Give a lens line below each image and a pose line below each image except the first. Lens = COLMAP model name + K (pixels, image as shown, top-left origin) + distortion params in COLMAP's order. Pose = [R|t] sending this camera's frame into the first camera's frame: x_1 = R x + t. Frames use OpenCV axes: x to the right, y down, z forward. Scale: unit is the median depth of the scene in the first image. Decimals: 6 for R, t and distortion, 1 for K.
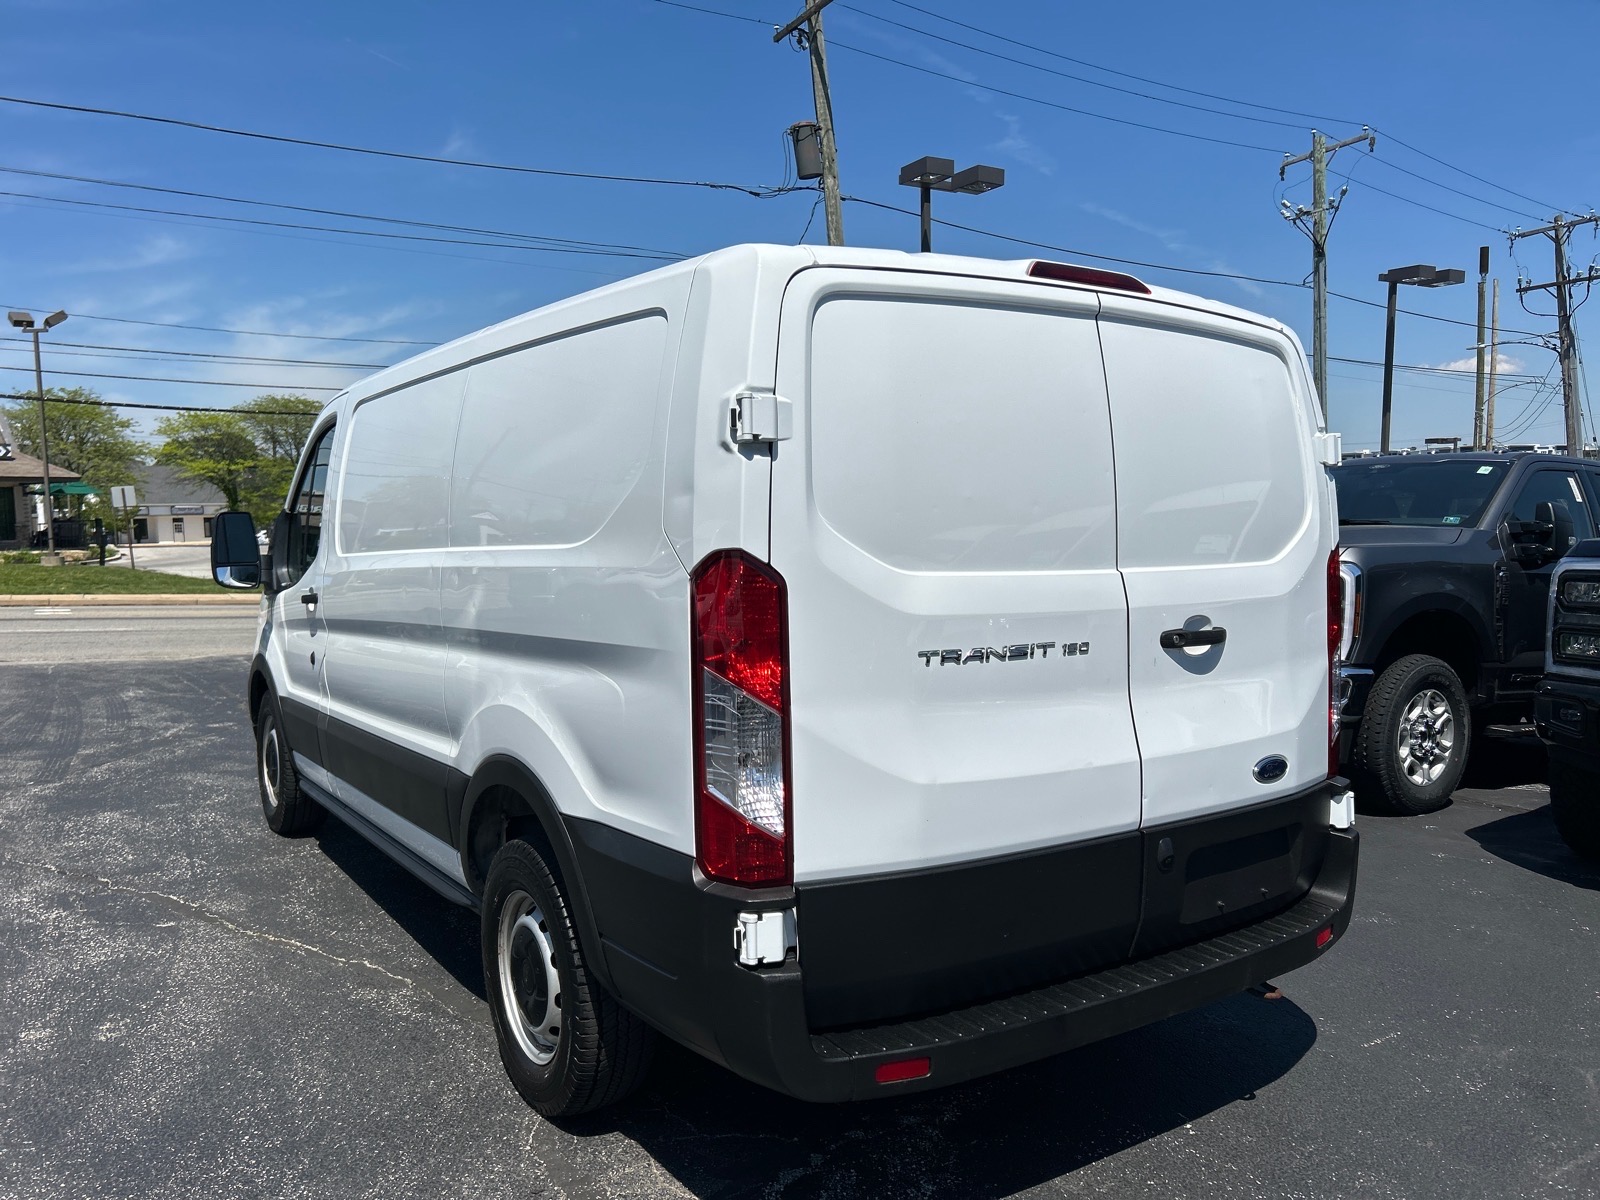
lens RADIAL K [[1173.6, 0, 793.0], [0, 1173.6, 608.0], [0, 0, 1]] dist [0.046228, -0.046205]
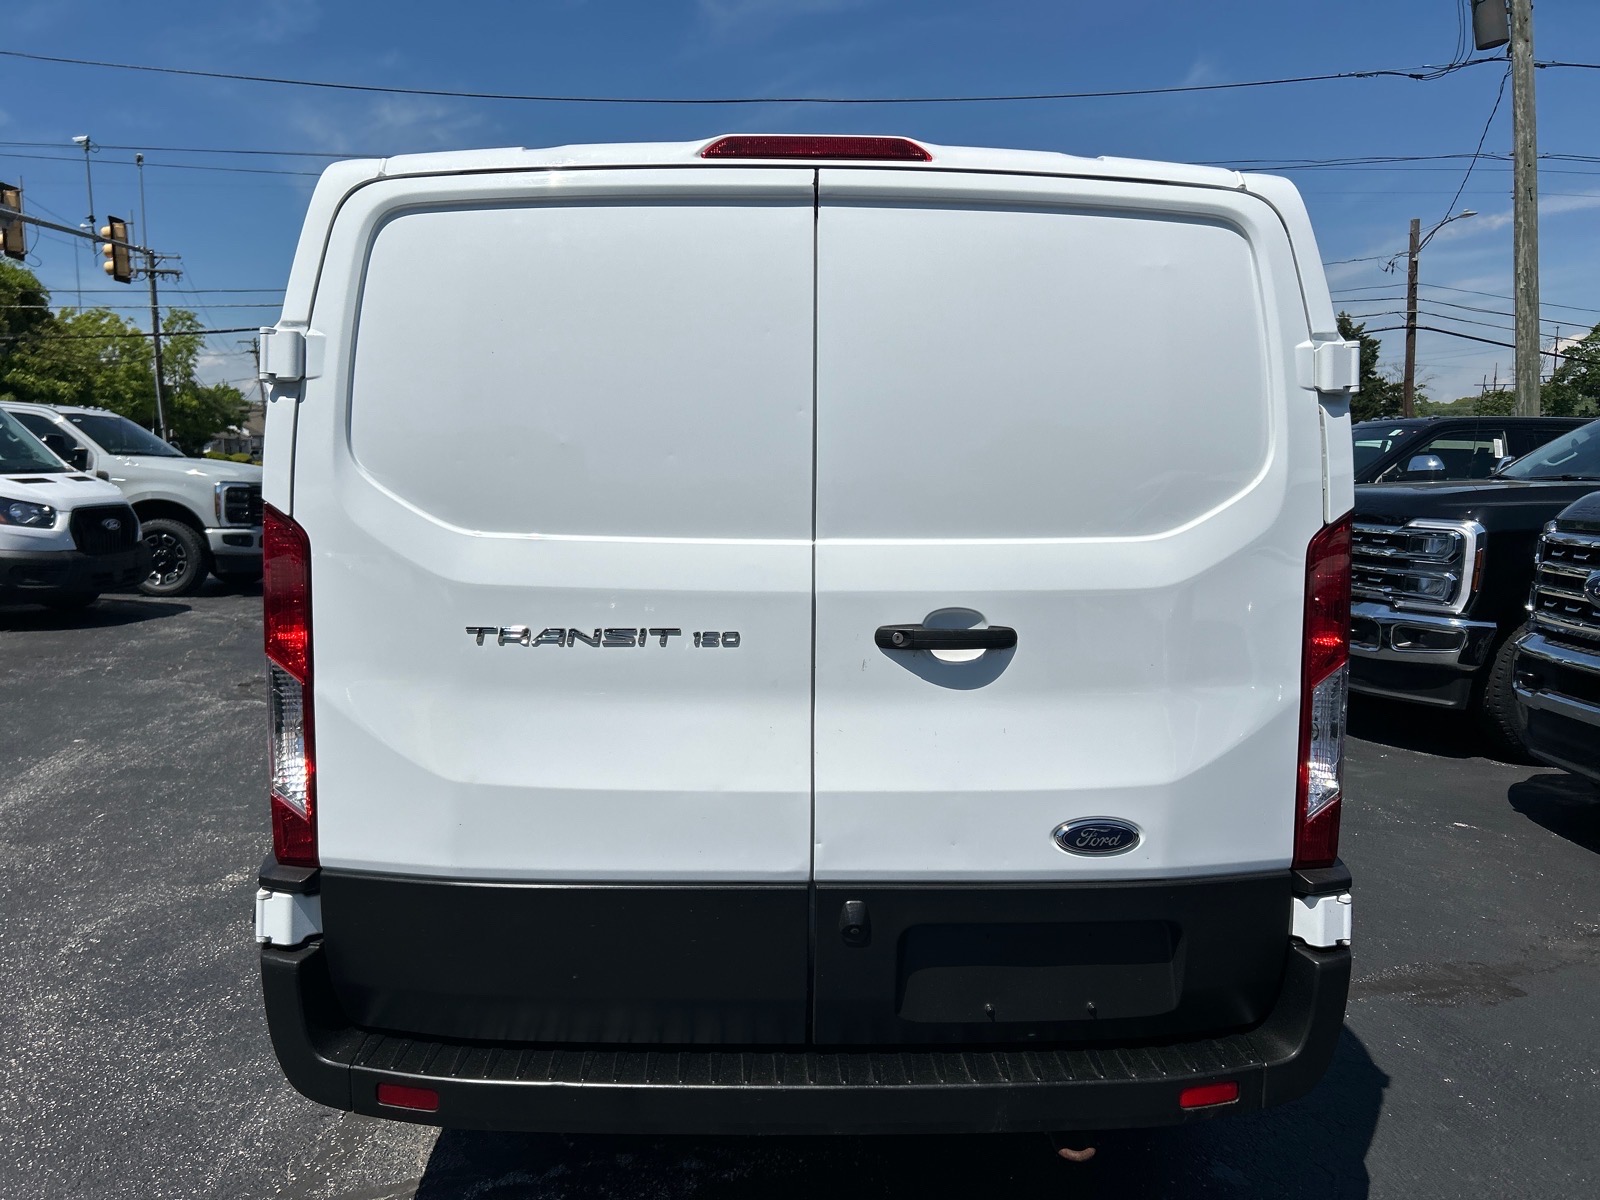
lens RADIAL K [[1173.6, 0, 800.3], [0, 1173.6, 608.7], [0, 0, 1]] dist [0.046228, -0.046205]
pose [[0.850498, 0.071572, -0.521087, 0.689429], [-0.045958, 0.997022, 0.061931, -0.036062], [0.523967, -0.028724, 0.851254, 0.364863]]
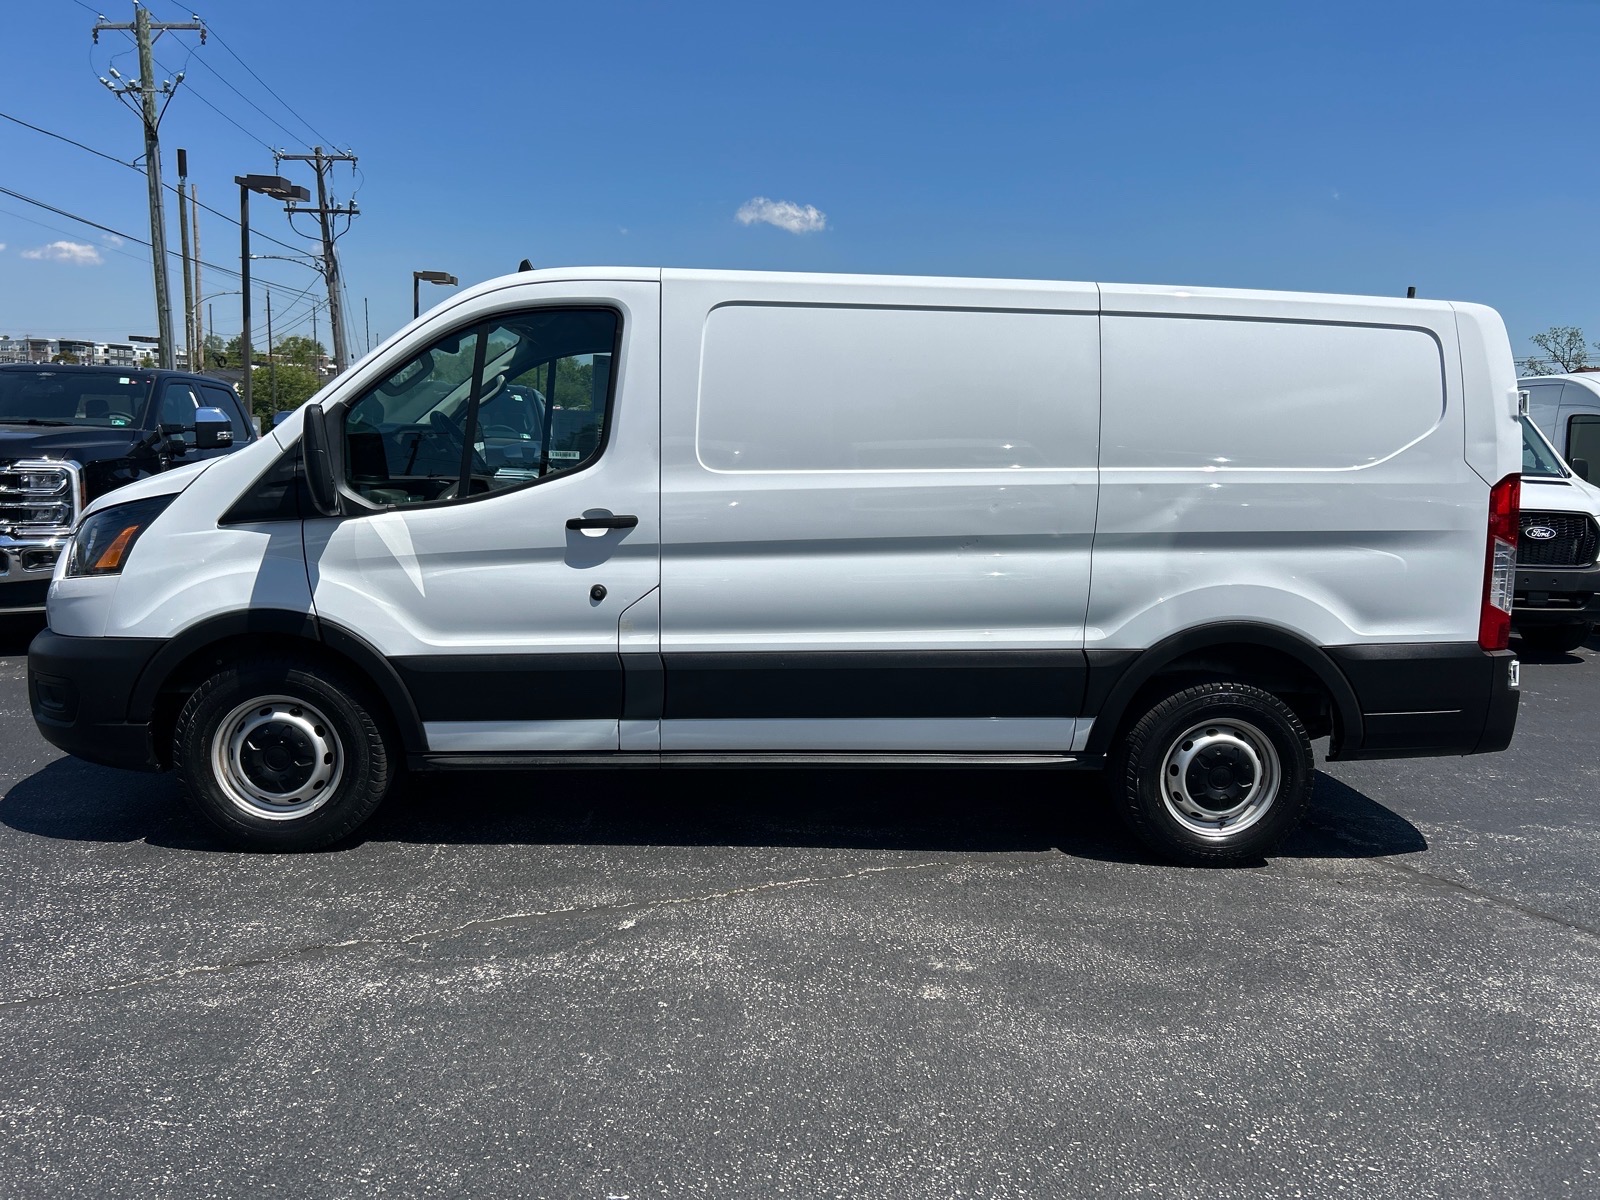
lens RADIAL K [[1173.6, 0, 798.2], [0, 1173.6, 595.1], [0, 0, 1]] dist [0.046228, -0.046205]
pose [[0.523923, -0.089430, 0.847058, -0.459497], [0.027580, 0.995733, 0.088068, -0.010882], [-0.851319, -0.022779, 0.524153, 0.194542]]
